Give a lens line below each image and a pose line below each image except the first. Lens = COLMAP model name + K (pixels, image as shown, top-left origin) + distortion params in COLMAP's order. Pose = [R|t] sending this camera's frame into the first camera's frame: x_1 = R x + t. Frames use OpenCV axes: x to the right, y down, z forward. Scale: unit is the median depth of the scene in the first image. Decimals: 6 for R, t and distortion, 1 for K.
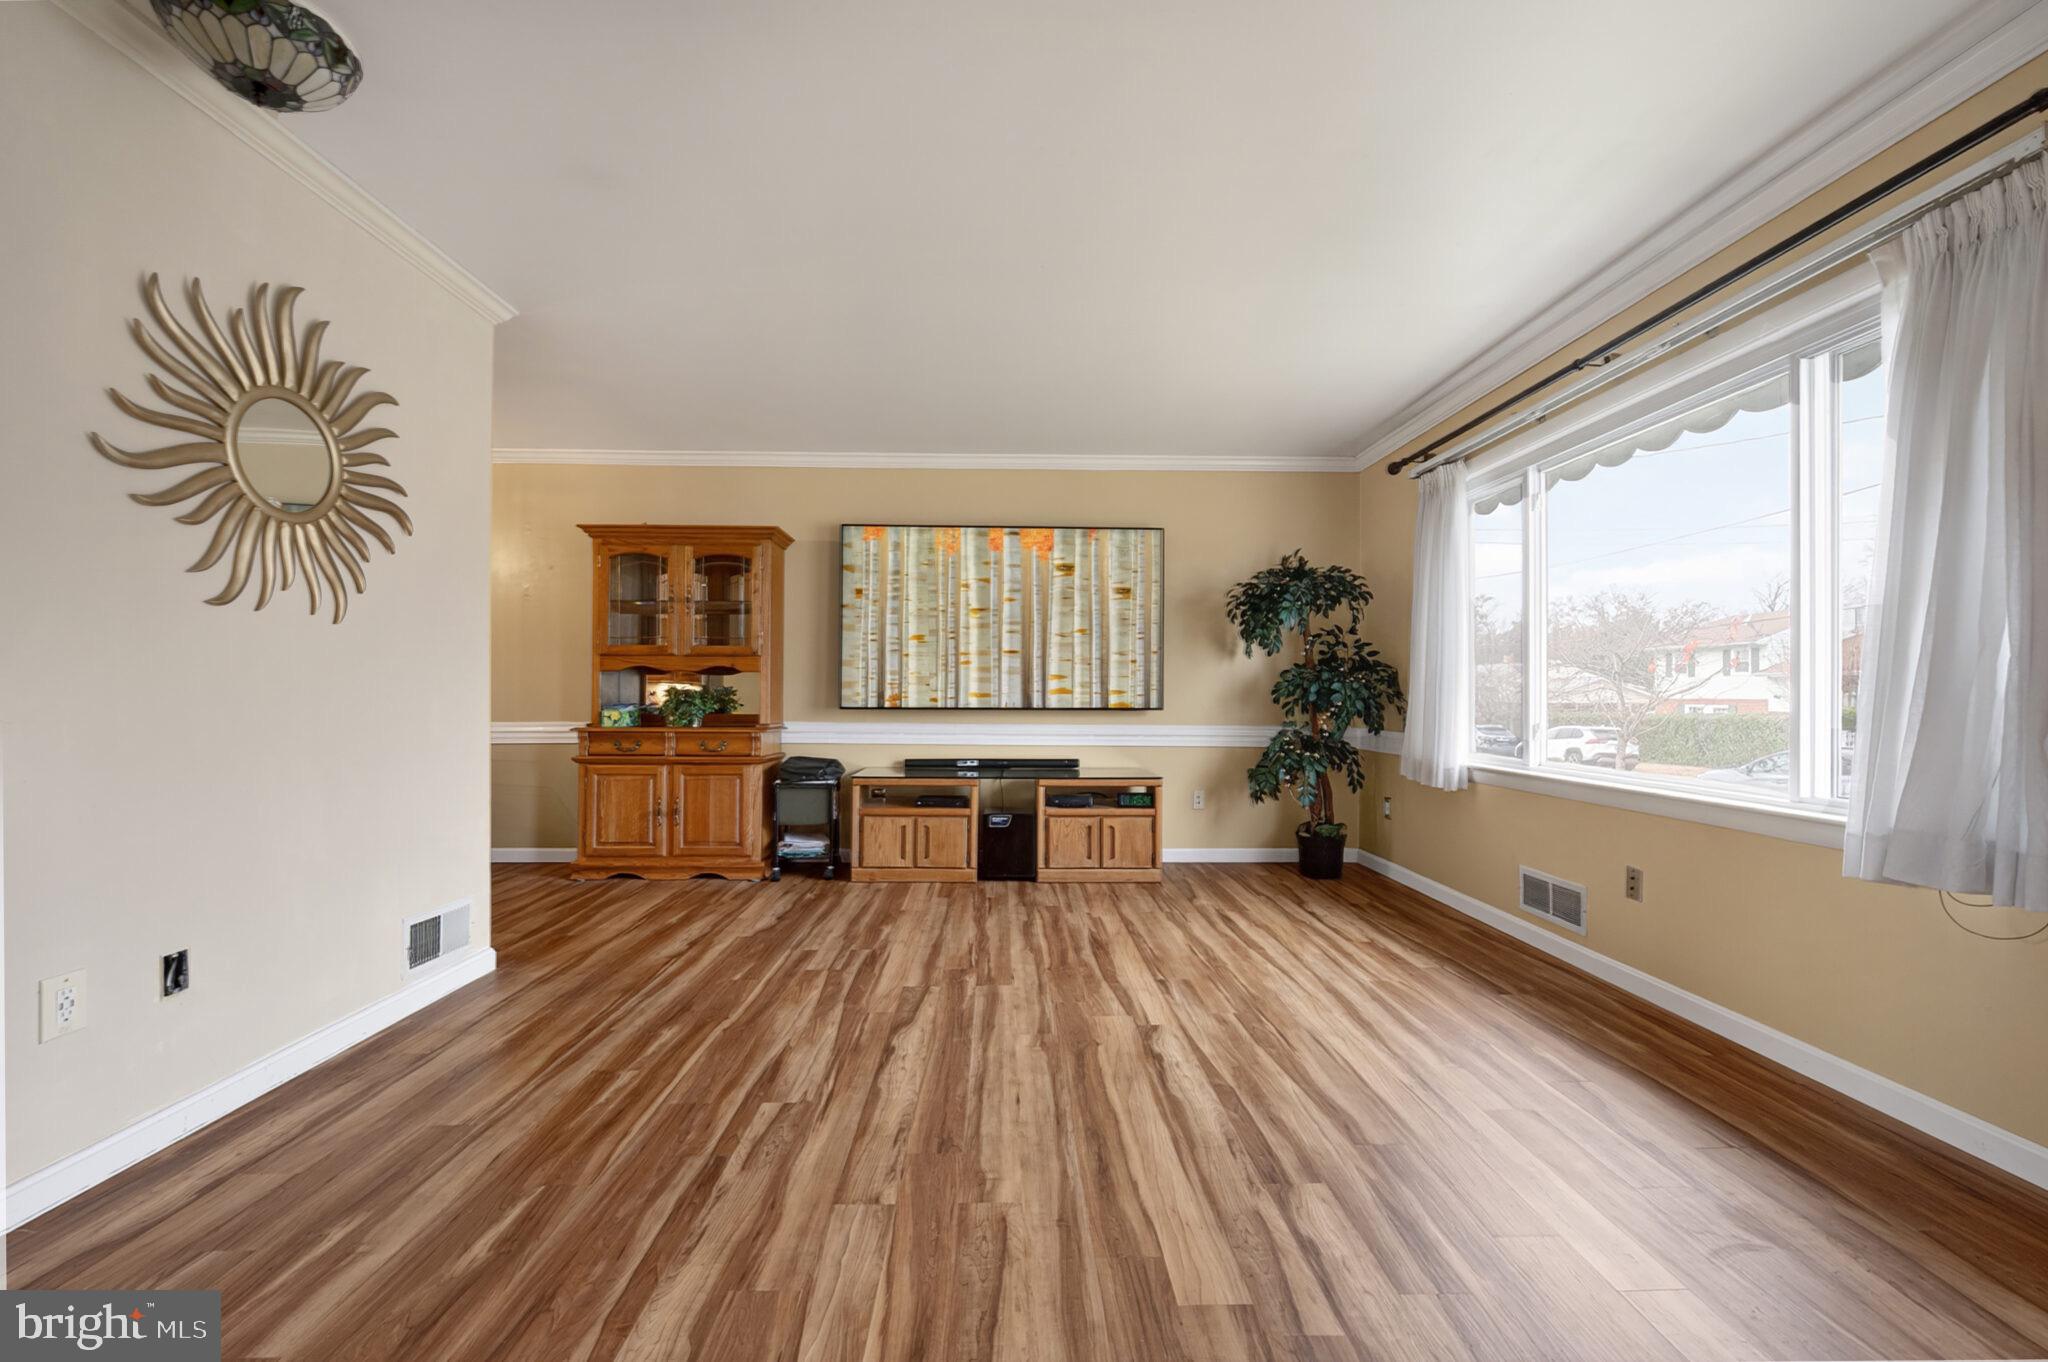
lens RADIAL K [[818.8, 0, 1012.2], [0, 818.8, 684.7], [0, 0, 1]] dist [-0.000106, 0.000100]
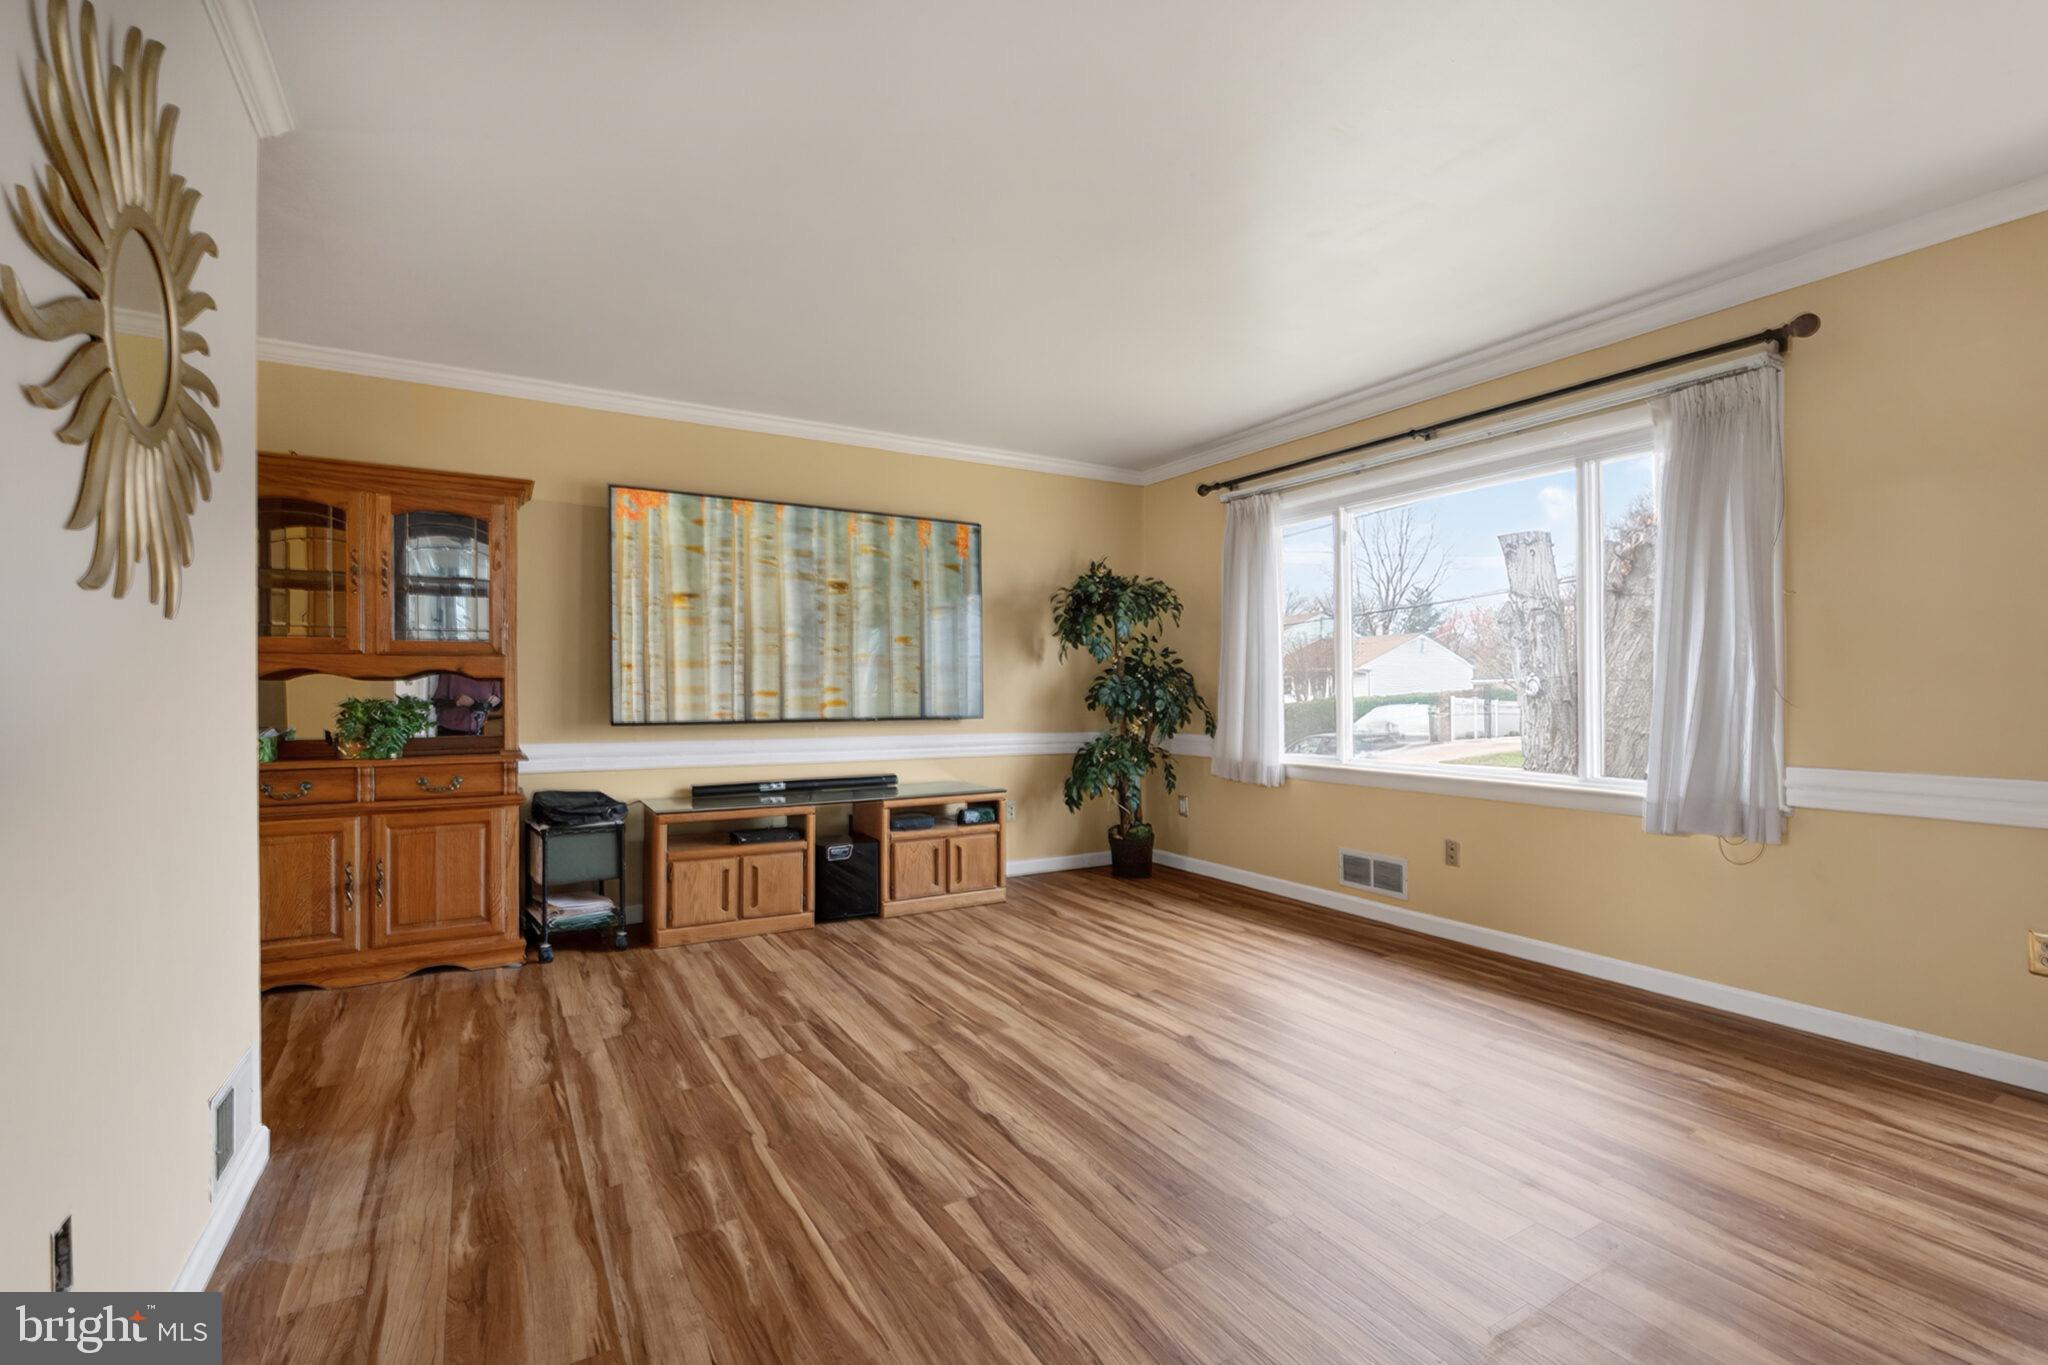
lens RADIAL K [[927.3, 0, 1024.0], [0, 927.3, 682.5], [0, 0, 1]] dist [-0.000146, -0.000470]
pose [[0.865193, -0.002288, 0.501433, -0.337500], [-0.001401, 0.999975, 0.006981, -0.018693], [-0.501436, -0.006743, 0.865168, 0.060952]]
